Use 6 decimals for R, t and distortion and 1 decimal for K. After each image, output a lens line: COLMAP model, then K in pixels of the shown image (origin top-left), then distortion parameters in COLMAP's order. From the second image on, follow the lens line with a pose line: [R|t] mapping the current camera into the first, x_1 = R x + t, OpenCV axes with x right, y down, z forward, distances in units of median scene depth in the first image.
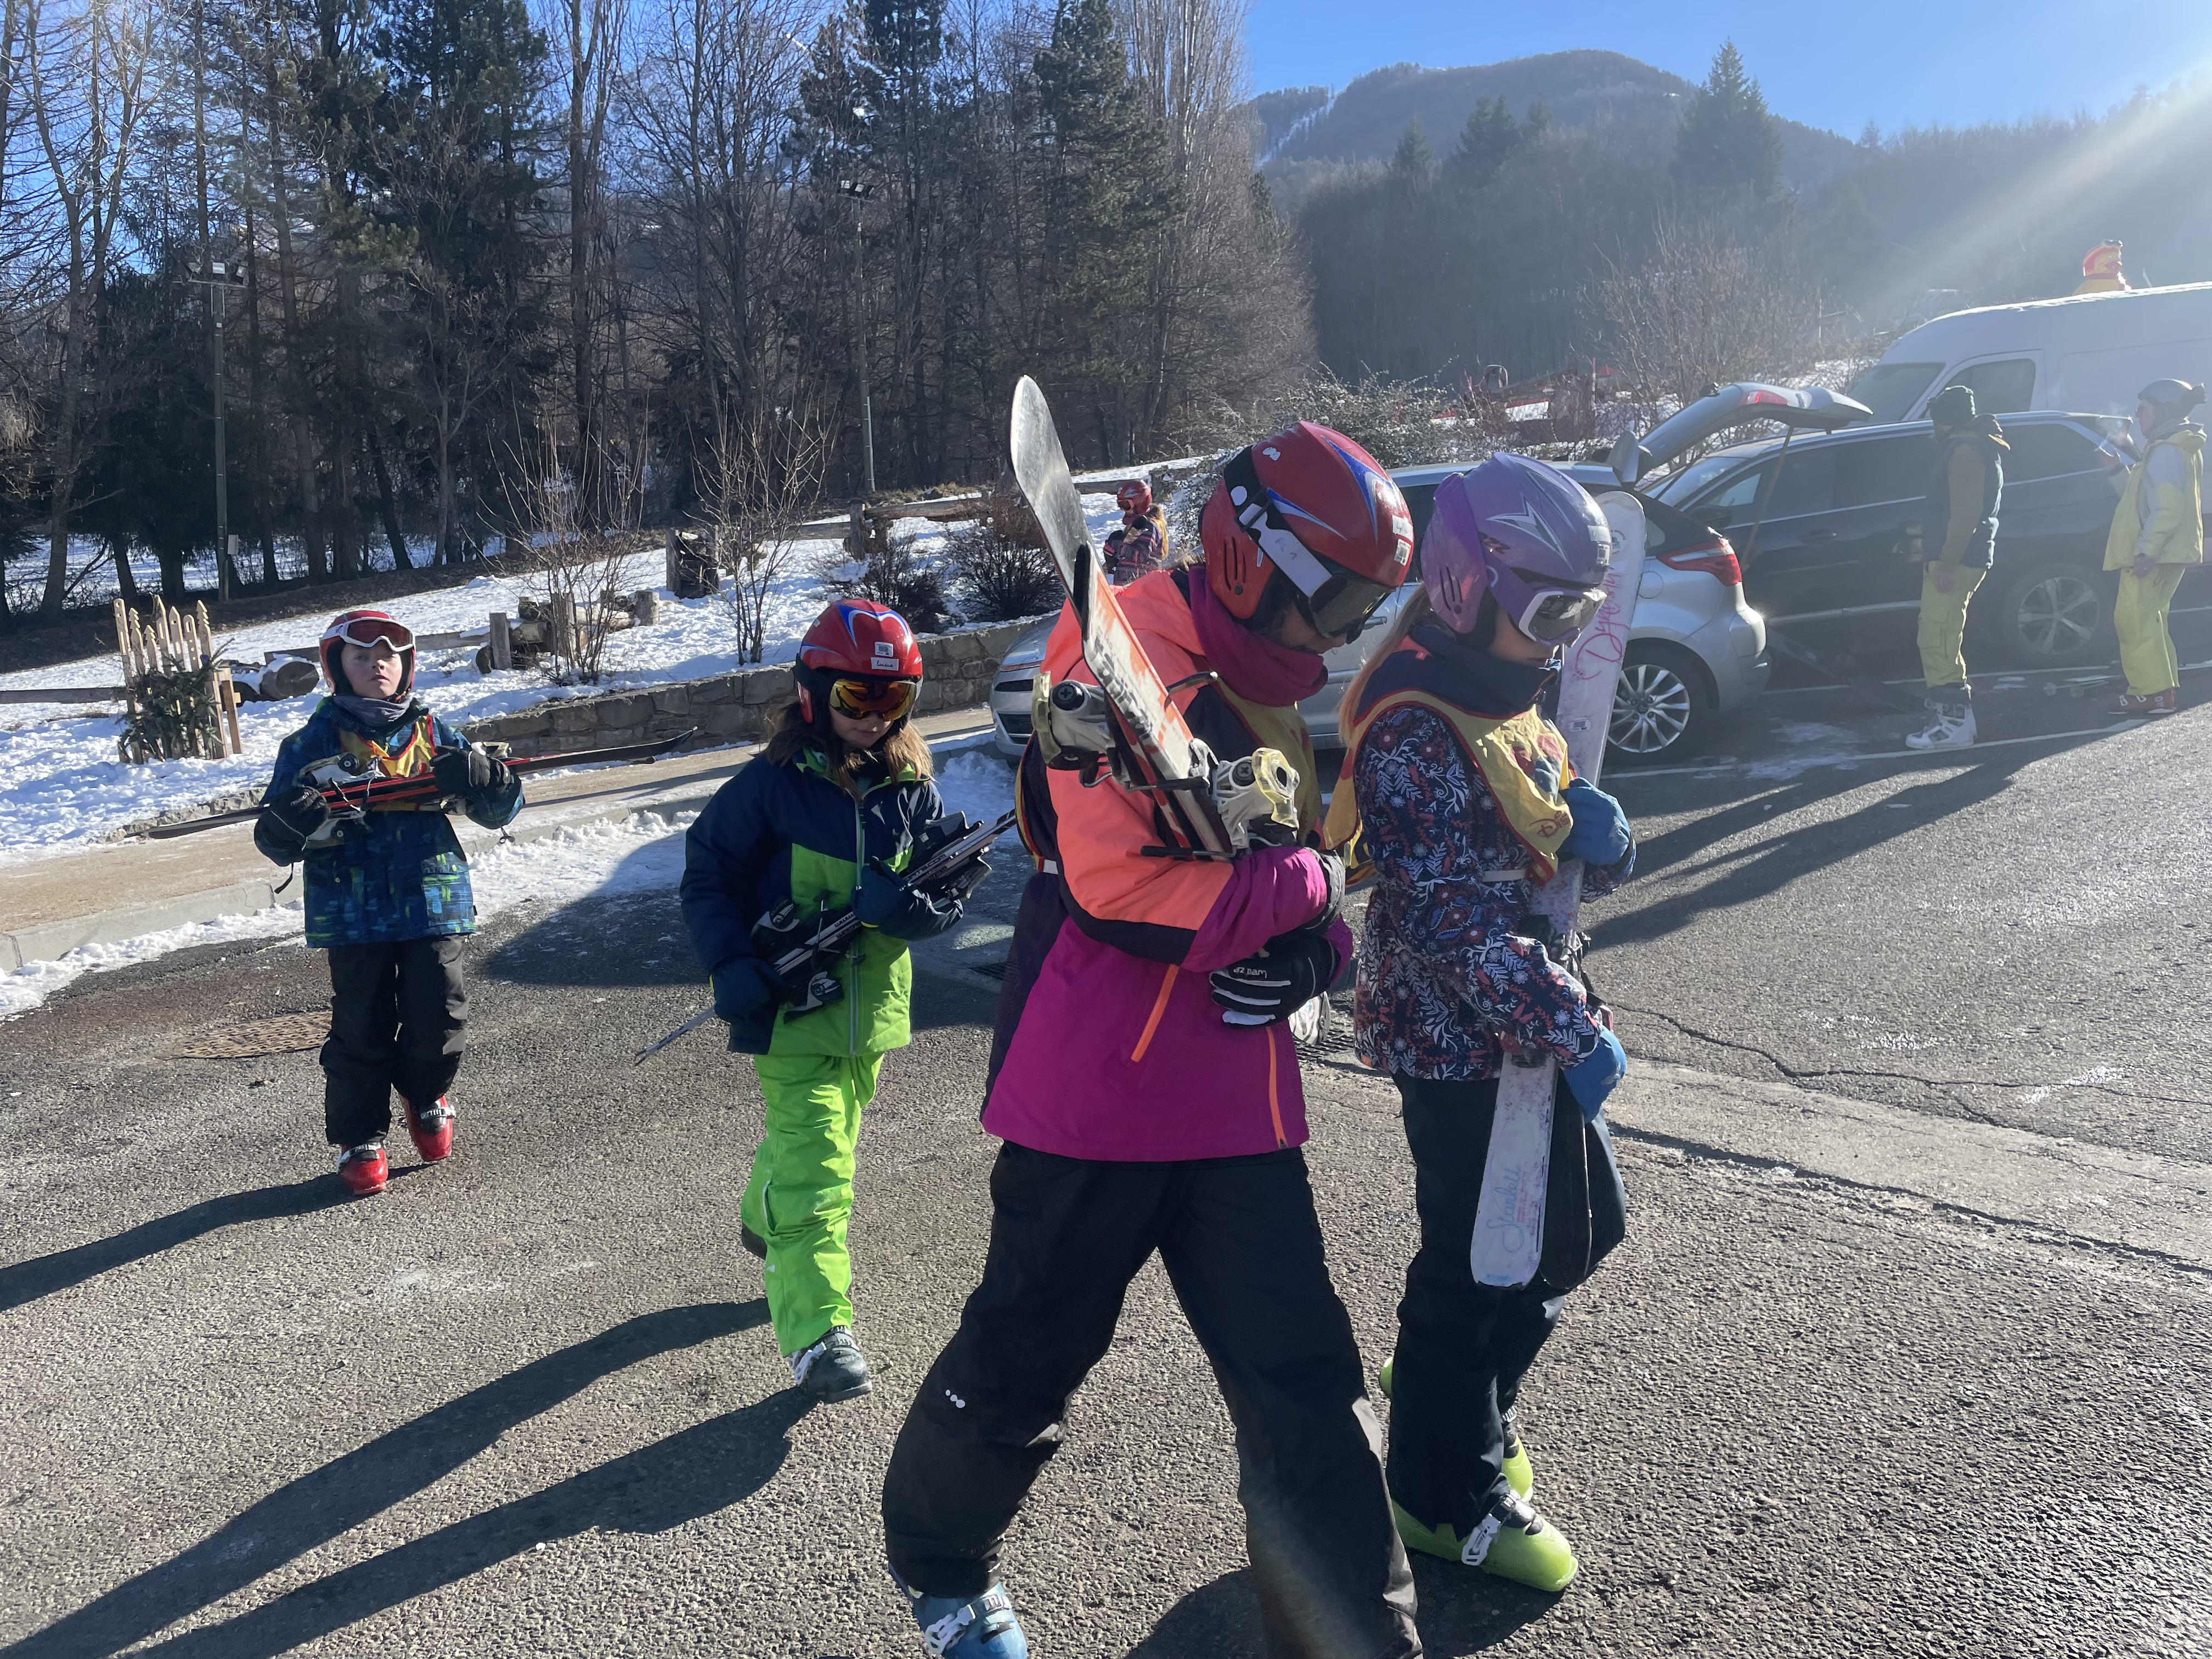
lens RADIAL K [[1657.3, 0, 1119.4], [0, 1657.3, 828.0], [0, 0, 1]] dist [0.095557, -0.117879]
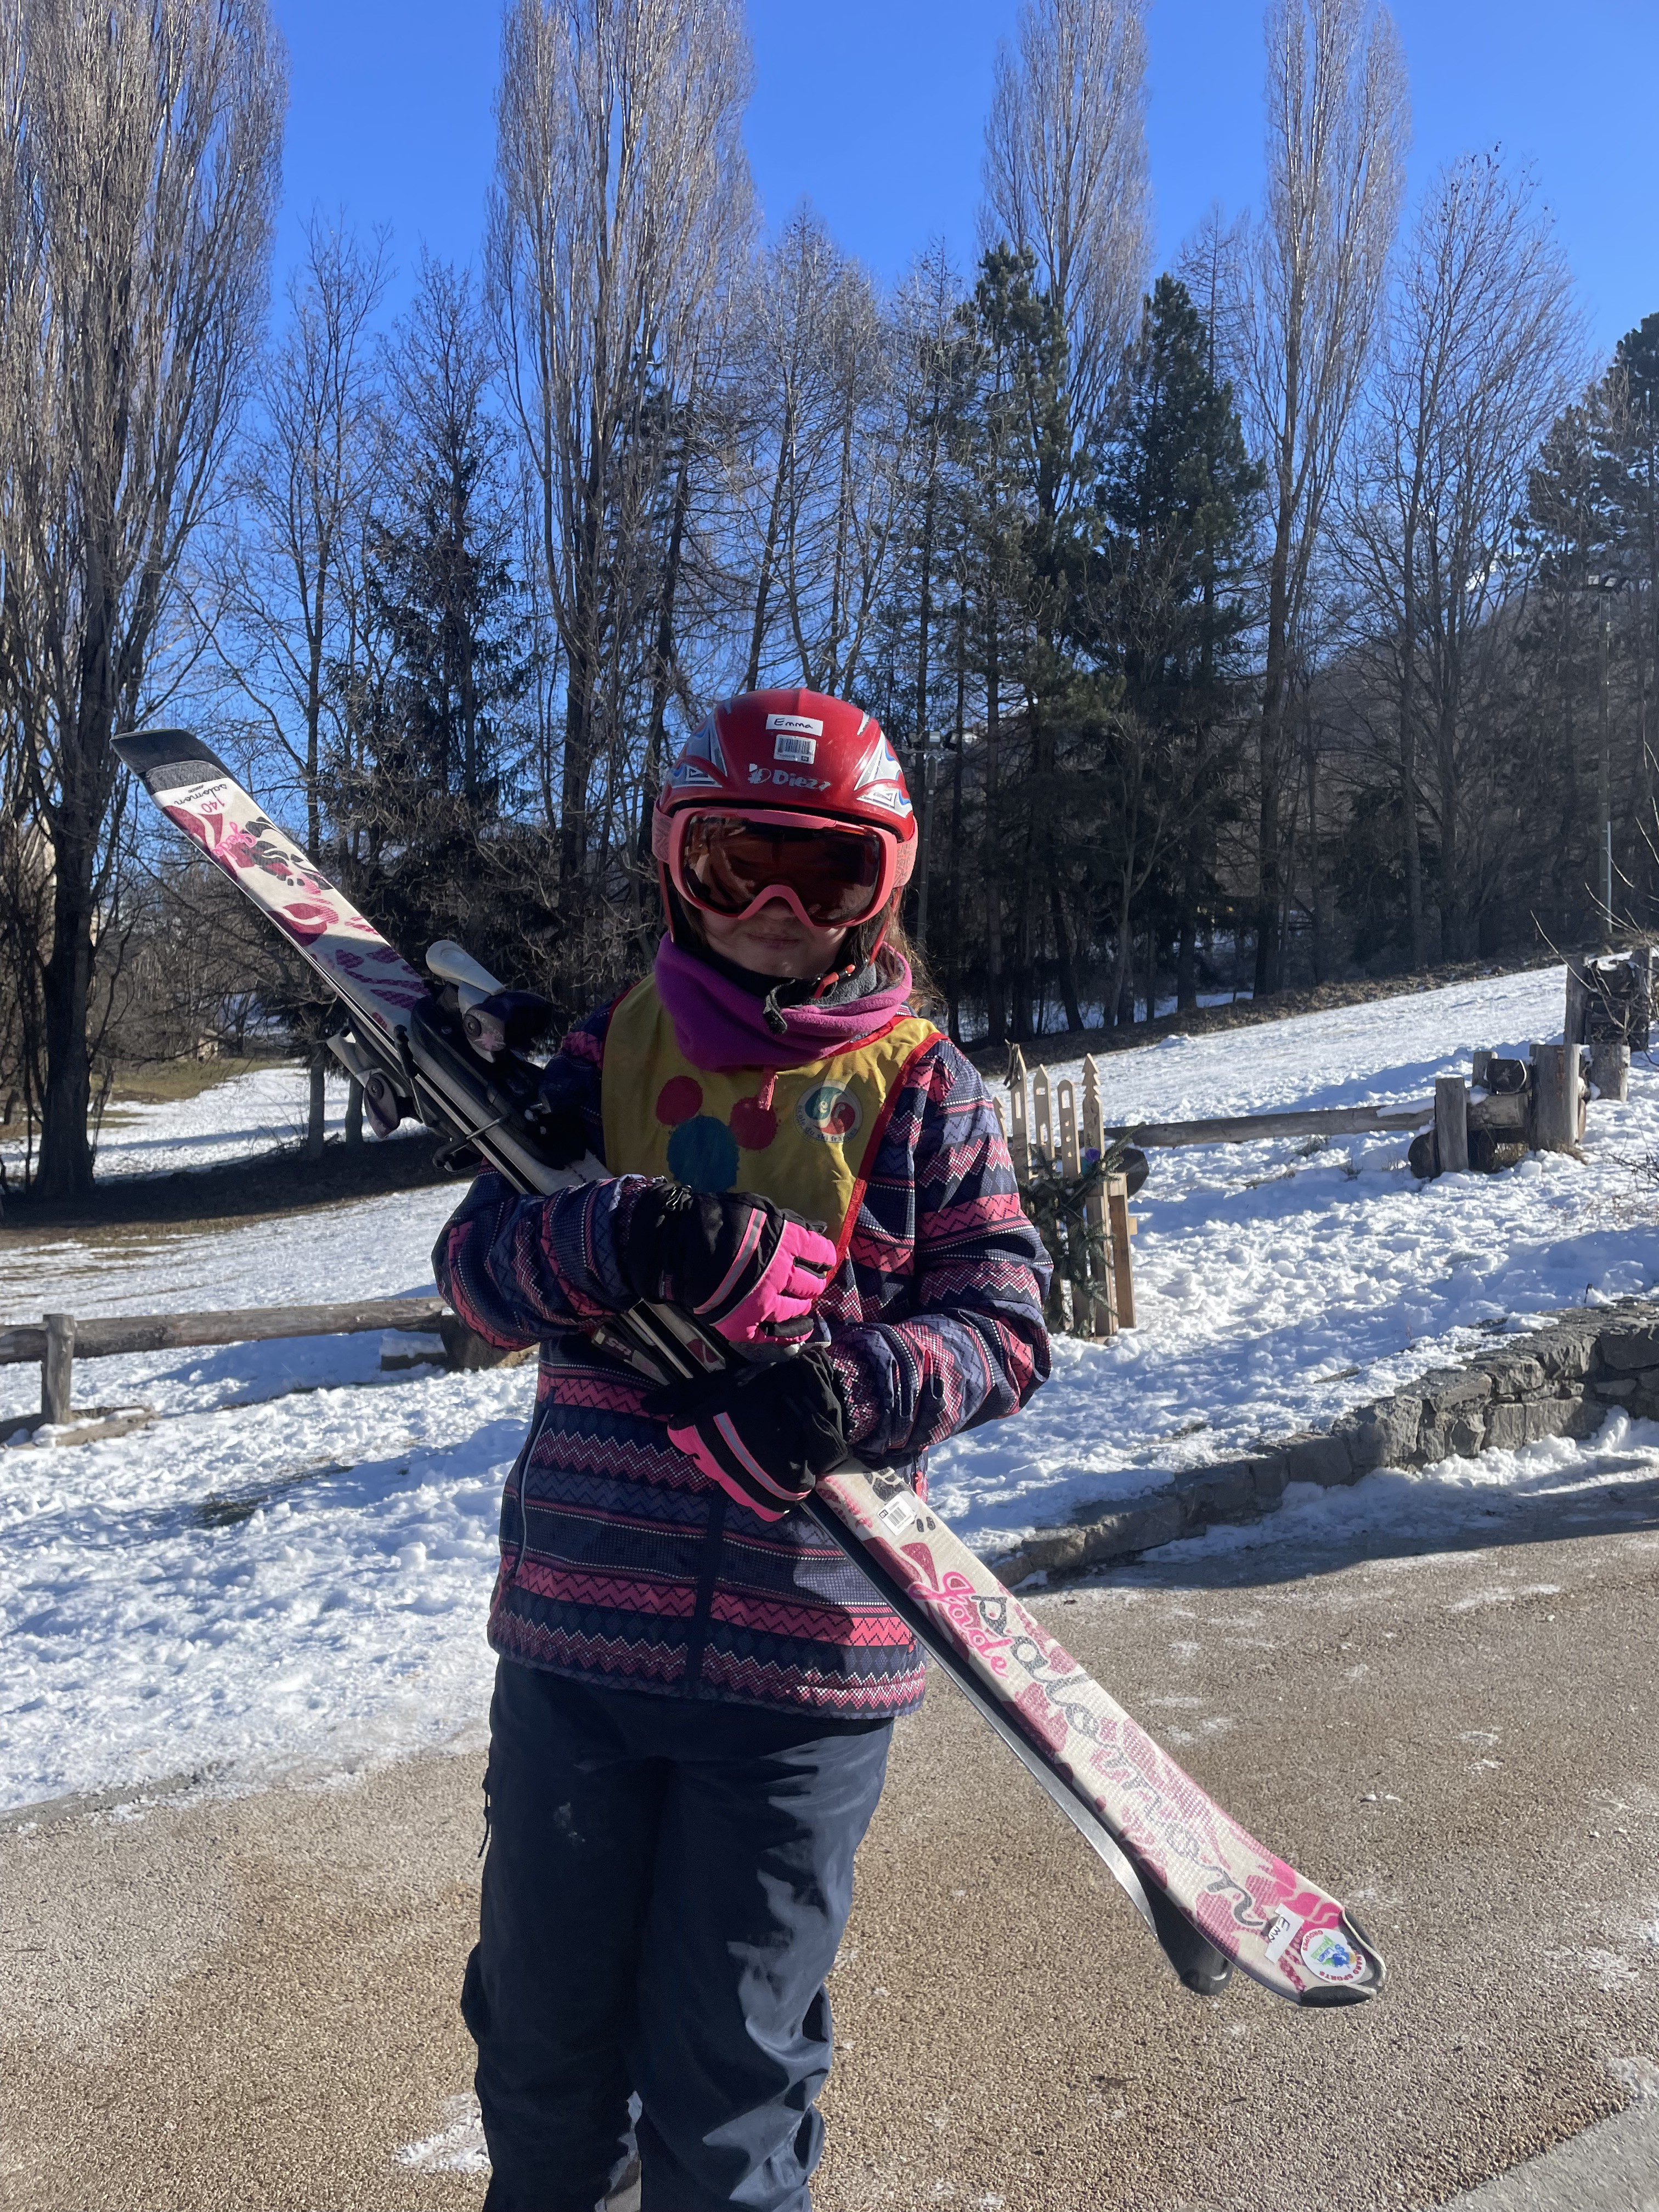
lens RADIAL K [[1657.3, 0, 816.8], [0, 1657.3, 1127.2], [0, 0, 1]] dist [0.095557, -0.117879]
pose [[0.867492, 0.028014, -0.496661, -0.086133], [-0.076487, 0.994052, -0.077526, -0.014940], [0.491535, 0.105242, 0.864475, 0.118455]]
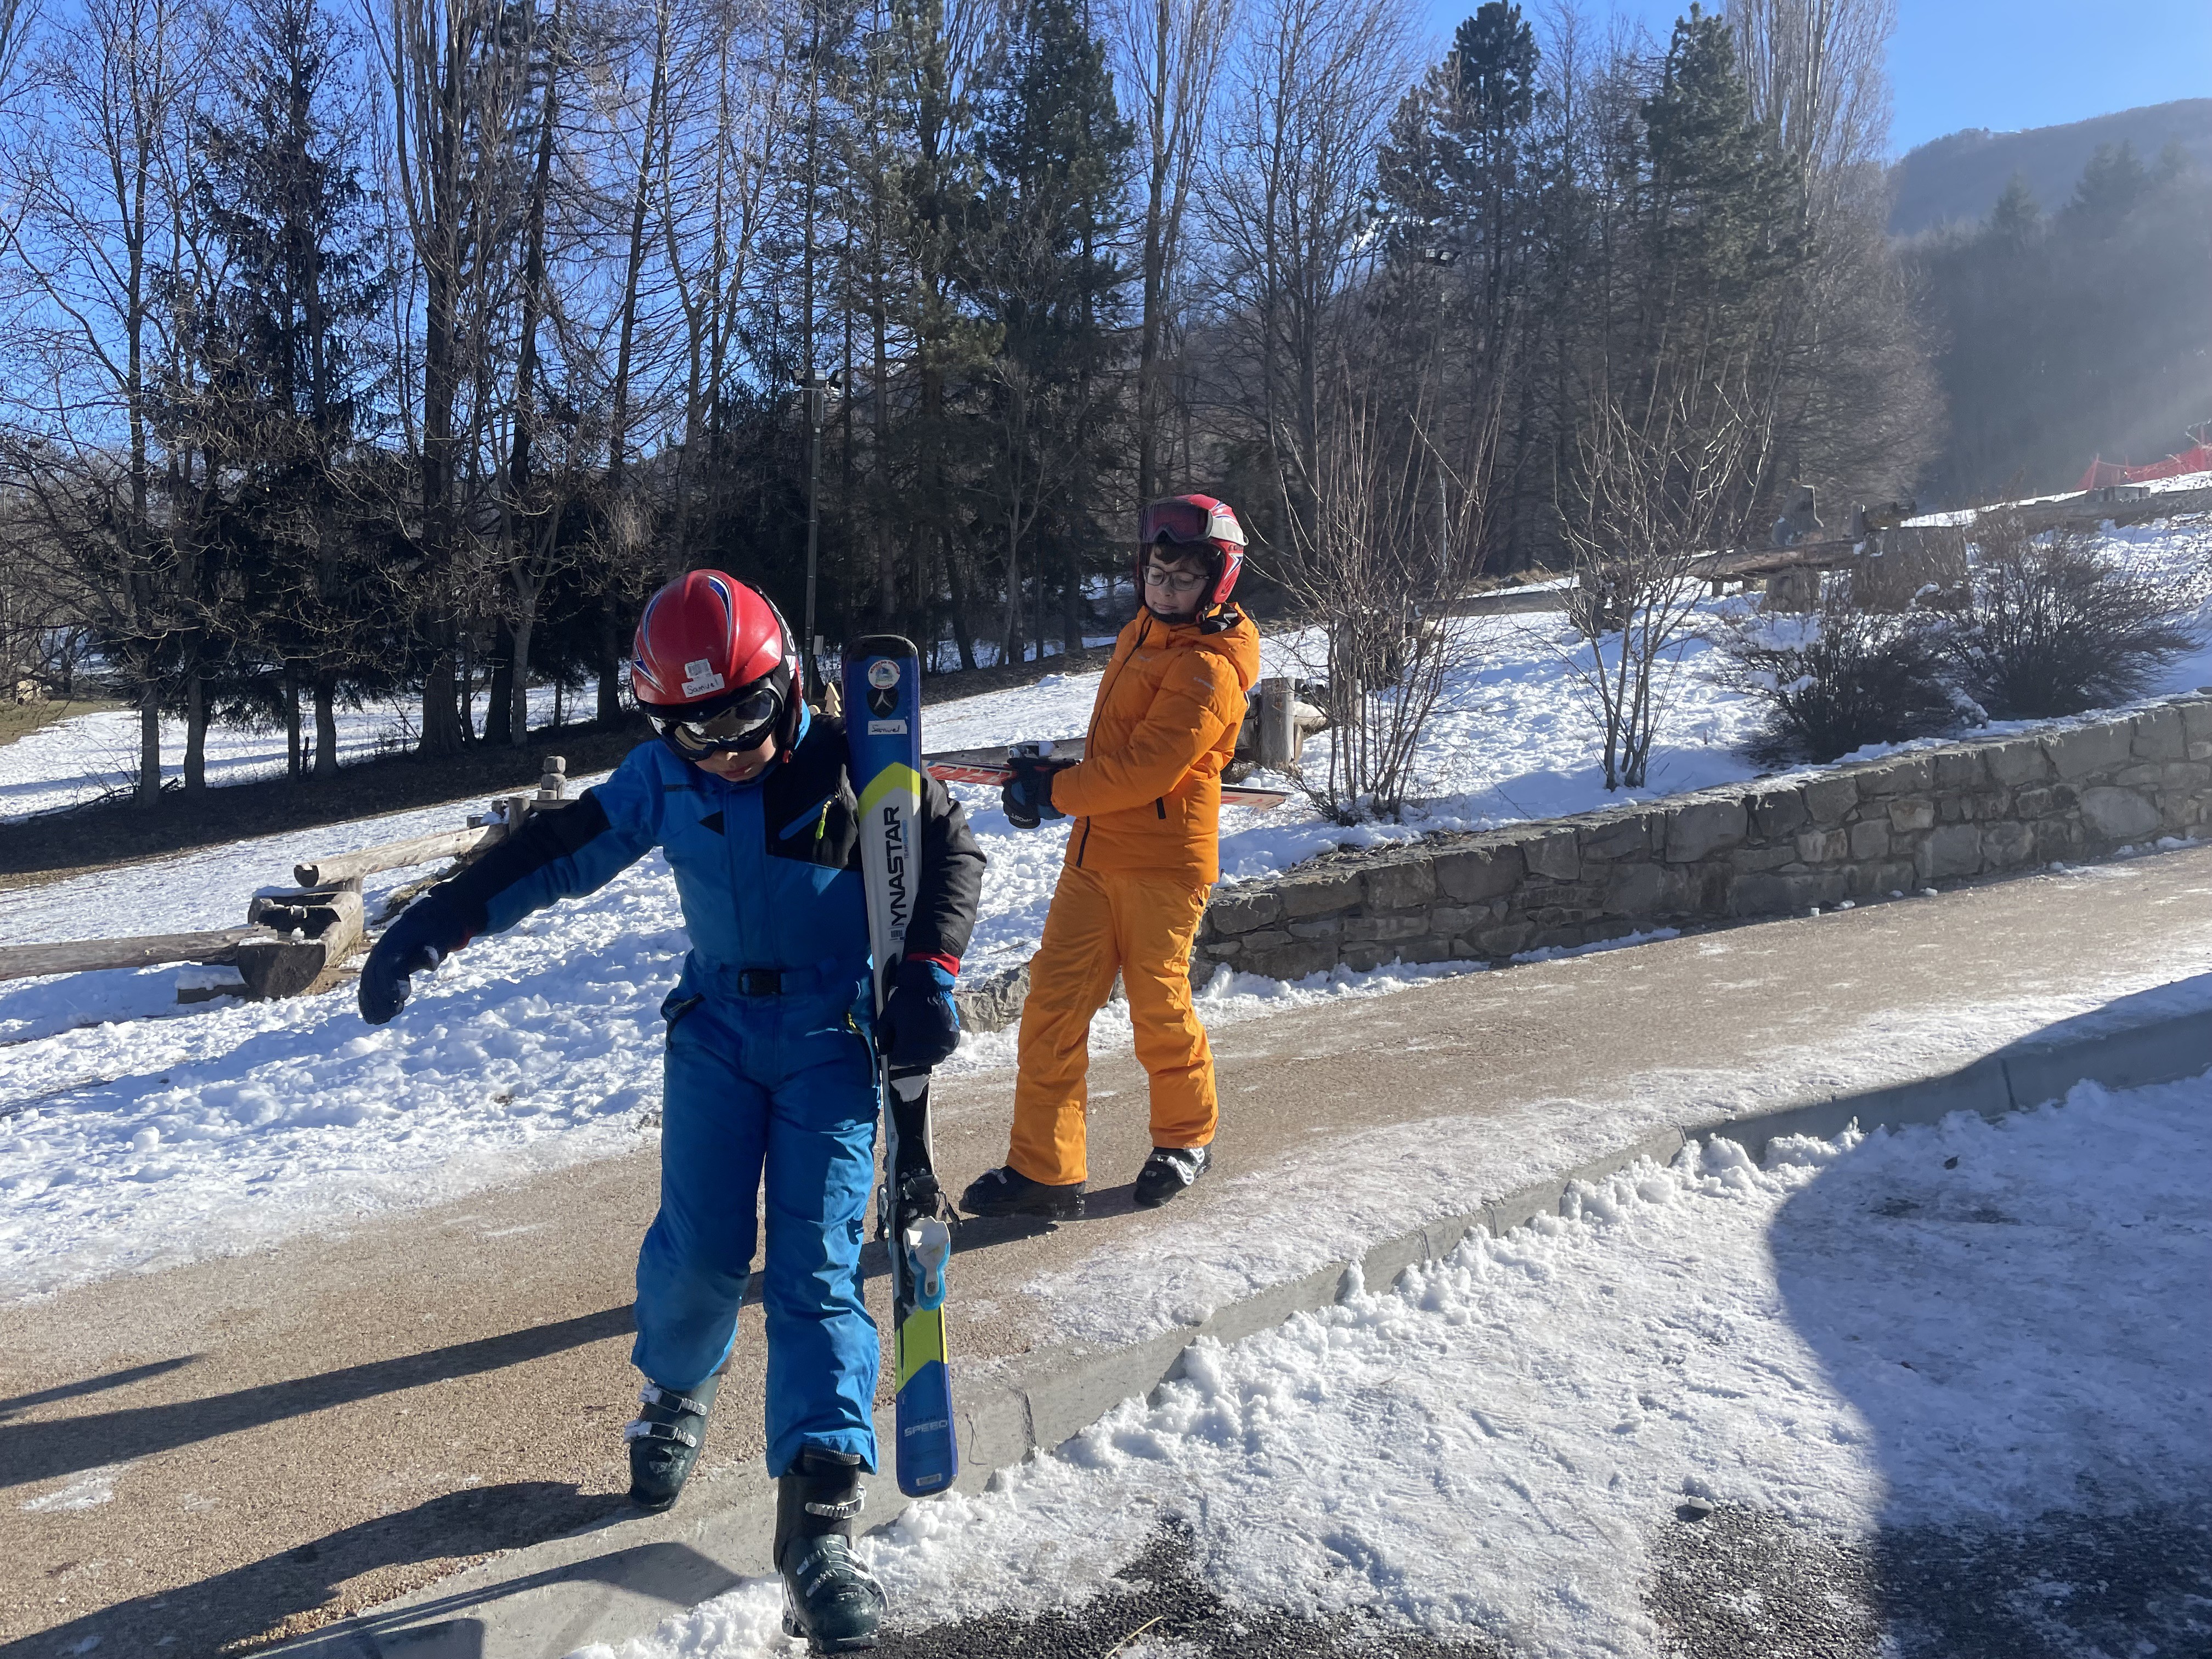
lens RADIAL K [[1657.3, 0, 1079.9], [0, 1657.3, 816.5], [0, 0, 1]] dist [0.095557, -0.117879]
pose [[0.950694, 0.025216, -0.309102, -0.064334], [-0.046244, 0.997073, -0.060890, -0.012480], [0.306662, 0.072182, 0.949078, 0.108192]]
